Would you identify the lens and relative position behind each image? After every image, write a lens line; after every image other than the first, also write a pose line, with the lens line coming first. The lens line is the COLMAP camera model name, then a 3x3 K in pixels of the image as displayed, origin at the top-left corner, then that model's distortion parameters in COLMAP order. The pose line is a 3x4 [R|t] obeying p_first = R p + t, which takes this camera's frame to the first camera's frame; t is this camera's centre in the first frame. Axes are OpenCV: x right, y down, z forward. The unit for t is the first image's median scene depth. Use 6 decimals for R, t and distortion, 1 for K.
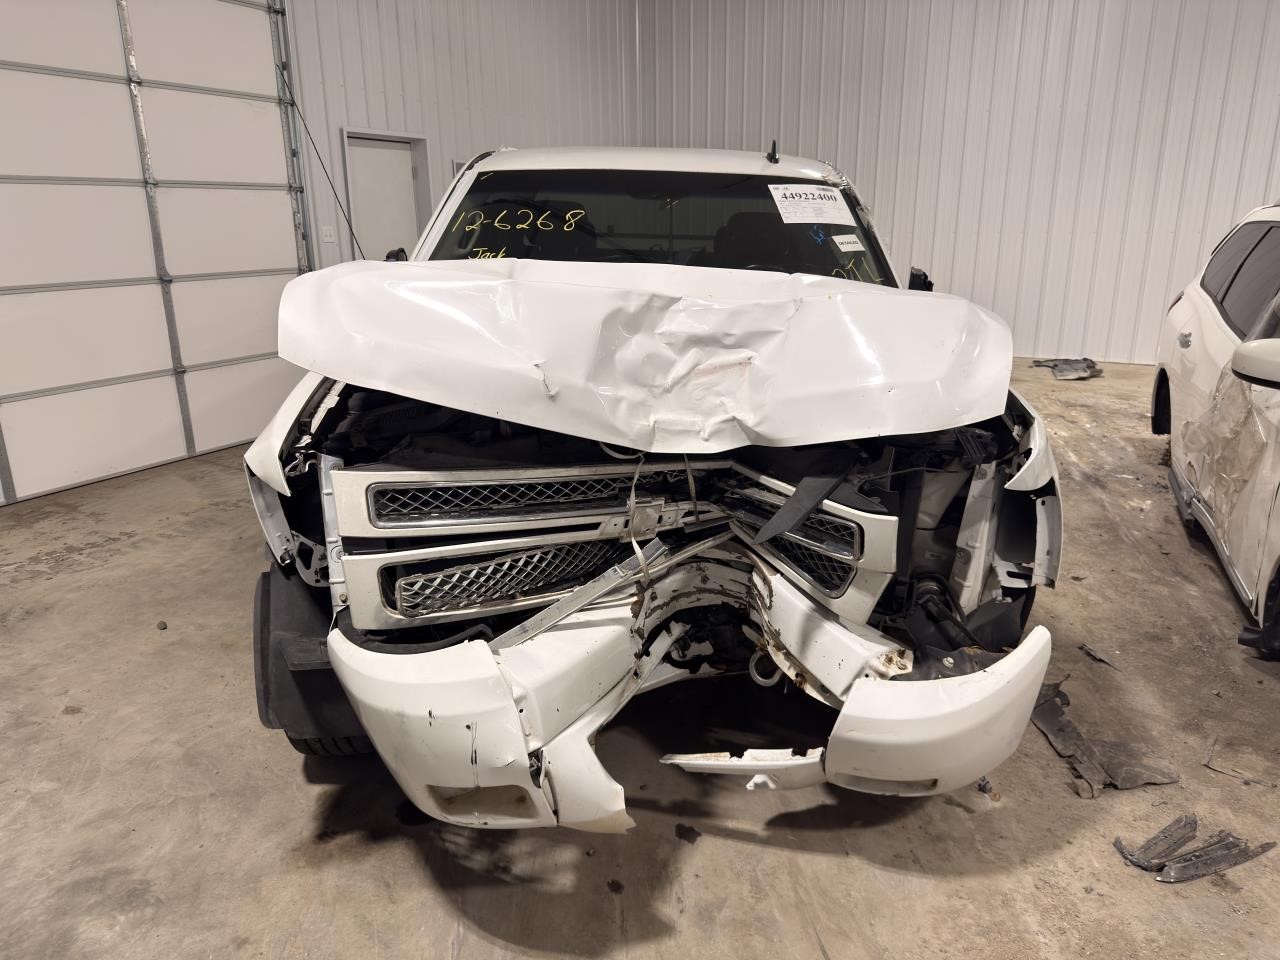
lens RADIAL K [[911.4, 0, 640.0], [0, 911.4, 480.0], [0, 0, 1]] dist [0.045432, -0.063594]
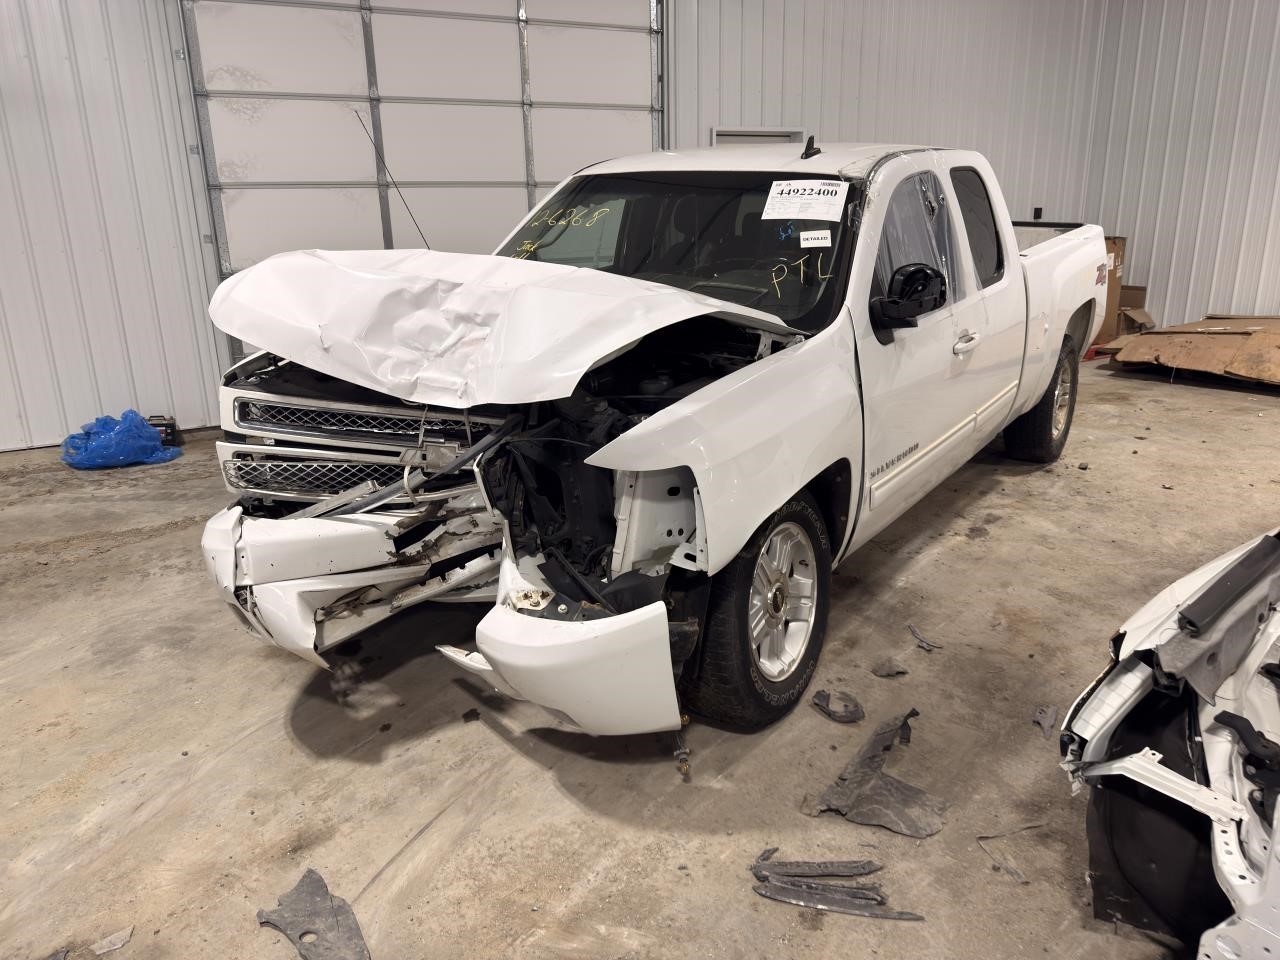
lens RADIAL K [[911.4, 0, 640.0], [0, 911.4, 480.0], [0, 0, 1]] dist [0.045432, -0.063594]
pose [[0.821293, 0.155240, -0.548980, 0.983431], [-0.146192, 0.987404, 0.060508, -0.044200], [0.551458, 0.030561, 0.833642, 0.093911]]
